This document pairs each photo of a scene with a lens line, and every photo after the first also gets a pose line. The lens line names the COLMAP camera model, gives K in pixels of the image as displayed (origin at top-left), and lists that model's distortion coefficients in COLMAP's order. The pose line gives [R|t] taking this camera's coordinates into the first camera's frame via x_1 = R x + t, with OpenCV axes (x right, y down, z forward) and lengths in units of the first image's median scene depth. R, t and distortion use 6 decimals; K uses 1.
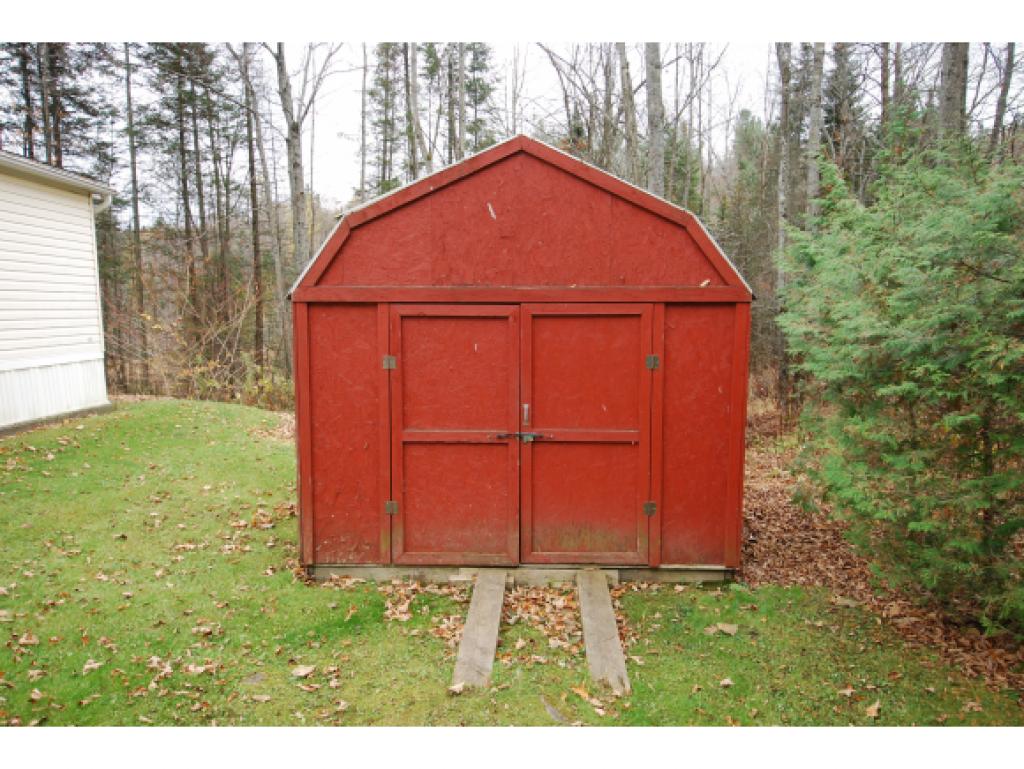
lens RADIAL K [[700.0, 0, 512.0], [0, 700.0, 384.5], [0, 0, 1]] dist [-0.002236, -0.001652]
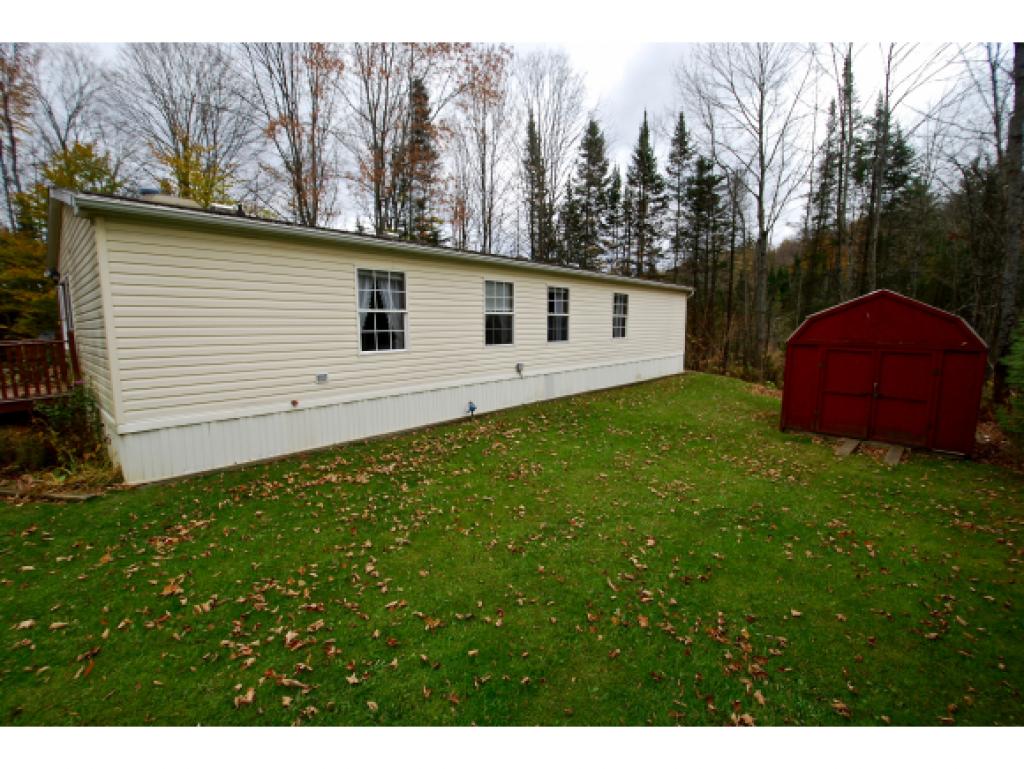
lens RADIAL K [[448.3, 0, 518.7], [0, 448.3, 380.8], [0, 0, 1]] dist [0.015630, -0.024460]
pose [[0.738730, 0.088833, -0.668122, 0.075326], [-0.071695, 0.996009, 0.053157, 0.011373], [0.670177, 0.008633, 0.742151, -0.620392]]
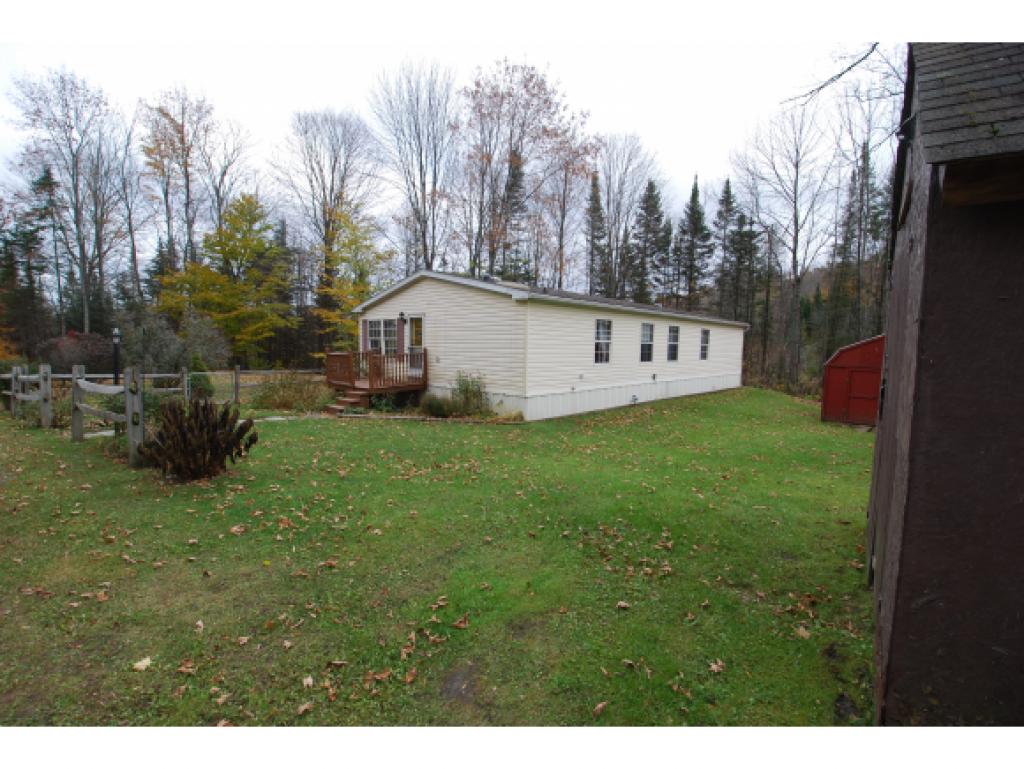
lens RADIAL K [[448.3, 0, 518.7], [0, 448.3, 380.8], [0, 0, 1]] dist [0.015630, -0.024460]
pose [[0.716084, 0.078375, -0.693601, 0.166489], [-0.097400, 0.995174, 0.011895, 0.076906], [0.691186, 0.059039, 0.720262, -1.343715]]
